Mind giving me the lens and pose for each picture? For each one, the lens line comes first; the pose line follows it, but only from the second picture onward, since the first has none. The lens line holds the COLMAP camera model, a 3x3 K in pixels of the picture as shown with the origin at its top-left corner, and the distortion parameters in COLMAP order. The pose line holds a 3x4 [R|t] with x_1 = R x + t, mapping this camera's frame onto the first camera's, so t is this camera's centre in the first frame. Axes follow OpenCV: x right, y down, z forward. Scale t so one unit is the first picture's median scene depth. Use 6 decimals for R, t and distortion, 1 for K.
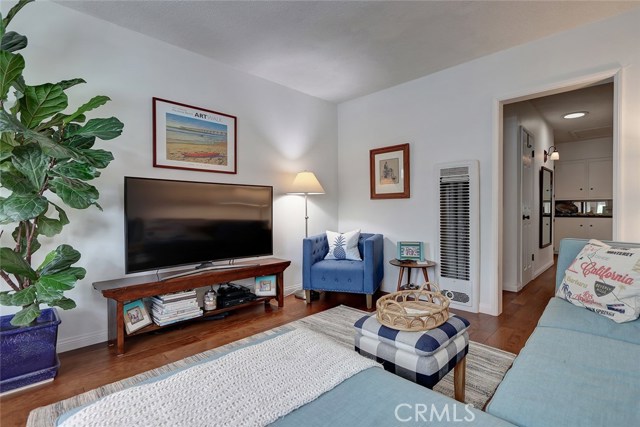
lens RADIAL K [[307.3, 0, 323.9], [0, 307.3, 209.2], [0, 0, 1]] dist [-0.000584, -0.000025]
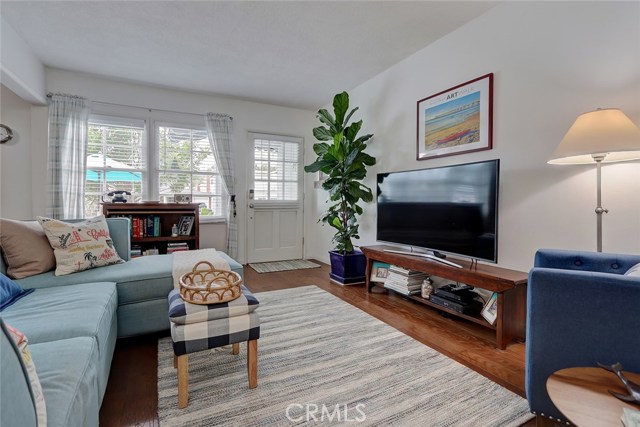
lens RADIAL K [[307.3, 0, 323.9], [0, 307.3, 209.2], [0, 0, 1]] dist [-0.000584, -0.000025]
pose [[-0.303301, 0.023536, -0.952604, 0.574798], [-0.005653, 0.999633, 0.026498, 0.016716], [0.952878, 0.013421, -0.303057, 0.851235]]
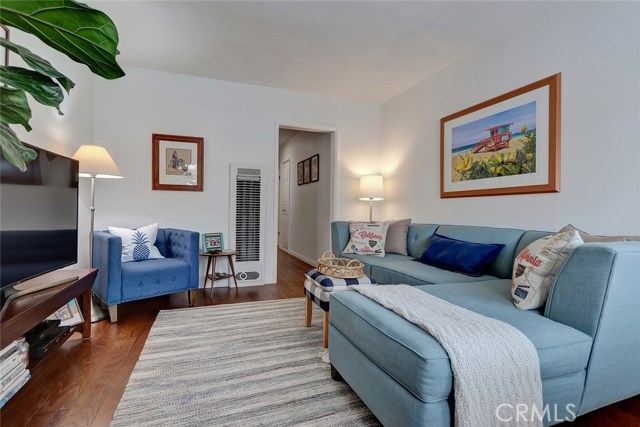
lens RADIAL K [[307.3, 0, 323.9], [0, 307.3, 209.2], [0, 0, 1]] dist [-0.000584, -0.000025]
pose [[0.417444, 0.013816, 0.908597, -0.554071], [-0.014796, 0.999855, -0.008405, 0.029497], [-0.908582, -0.009935, 0.417588, 0.235258]]
